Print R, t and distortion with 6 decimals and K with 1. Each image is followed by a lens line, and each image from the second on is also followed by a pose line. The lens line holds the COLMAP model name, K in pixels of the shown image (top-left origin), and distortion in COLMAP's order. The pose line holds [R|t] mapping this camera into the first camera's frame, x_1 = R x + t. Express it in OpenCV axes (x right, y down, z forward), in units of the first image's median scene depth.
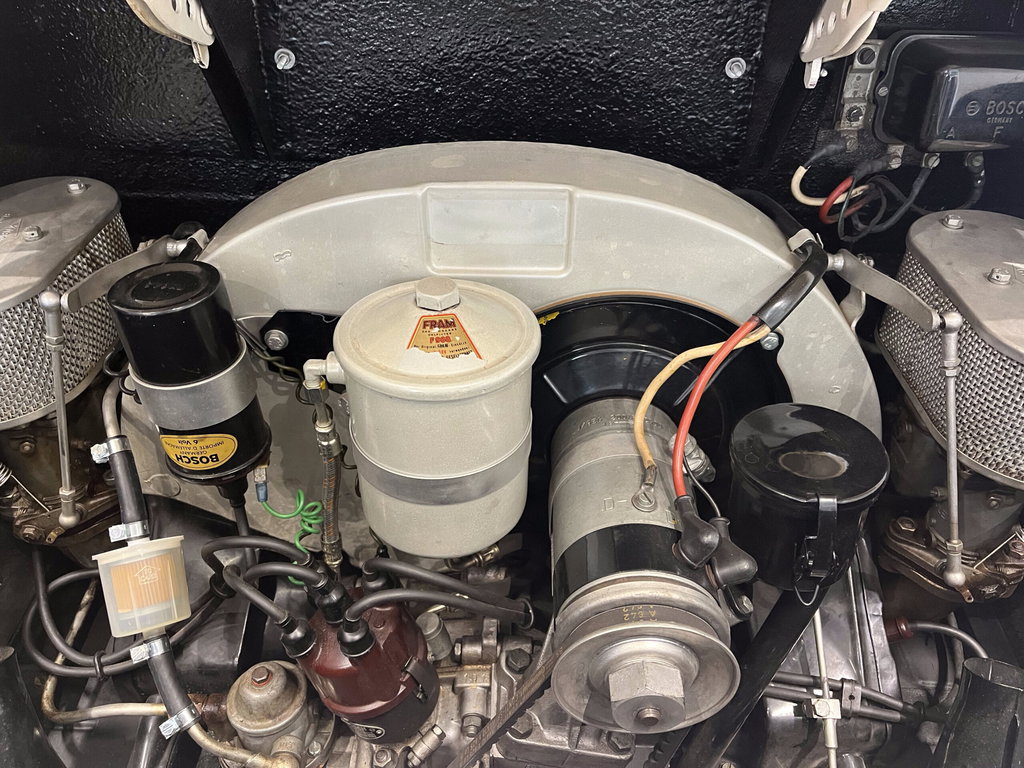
lens RADIAL K [[789.9, 0, 525.1], [0, 789.9, 382.5], [0, 0, 1]] dist [0.043288, -0.058327]
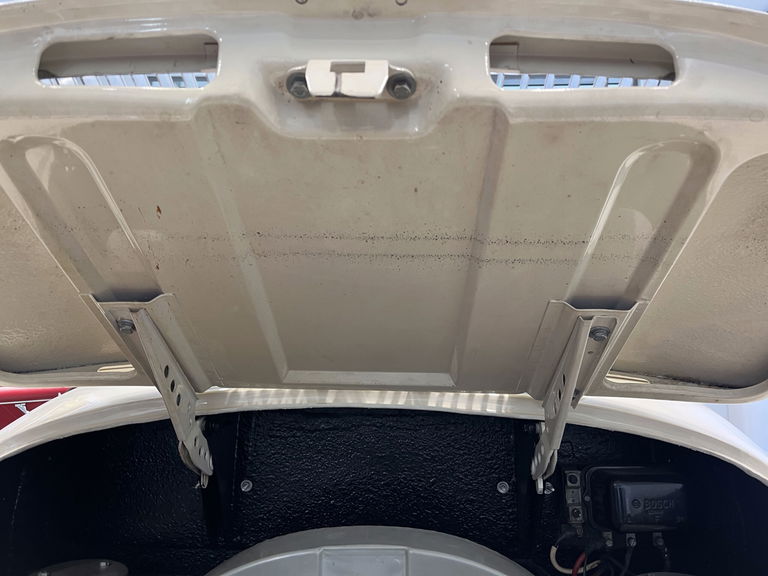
lens RADIAL K [[592.4, 0, 387.4], [0, 592.4, 283.3], [0, 0, 1]] dist [0.043288, -0.058327]
pose [[0.999869, -0.013786, -0.008499, 0.028072], [0.004186, 0.726942, -0.686686, 0.178172], [0.015645, 0.686561, 0.726904, -0.266785]]
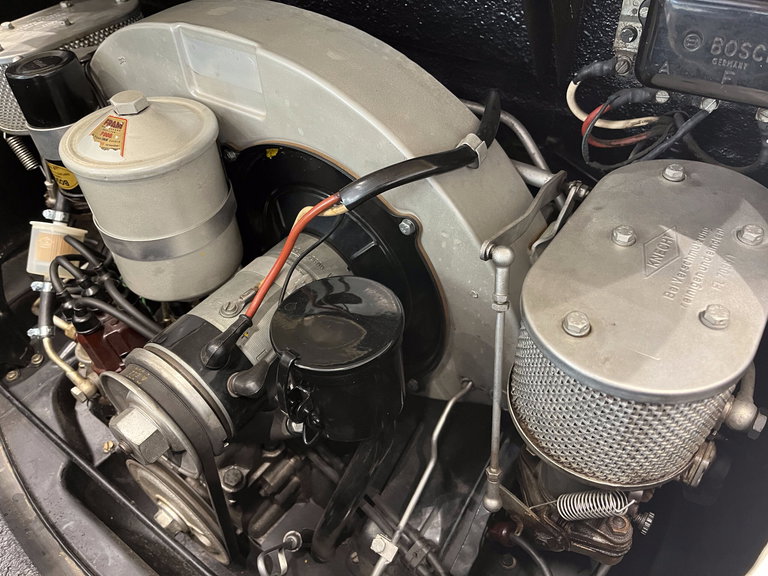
lens RADIAL K [[592.4, 0, 385.1], [0, 592.4, 284.3], [0, 0, 1]] dist [0.043288, -0.058327]
pose [[0.815877, 0.357411, -0.454536, 0.601250], [-0.300545, 0.933682, 0.194705, -0.112696], [0.493982, -0.022246, 0.869188, 0.239915]]
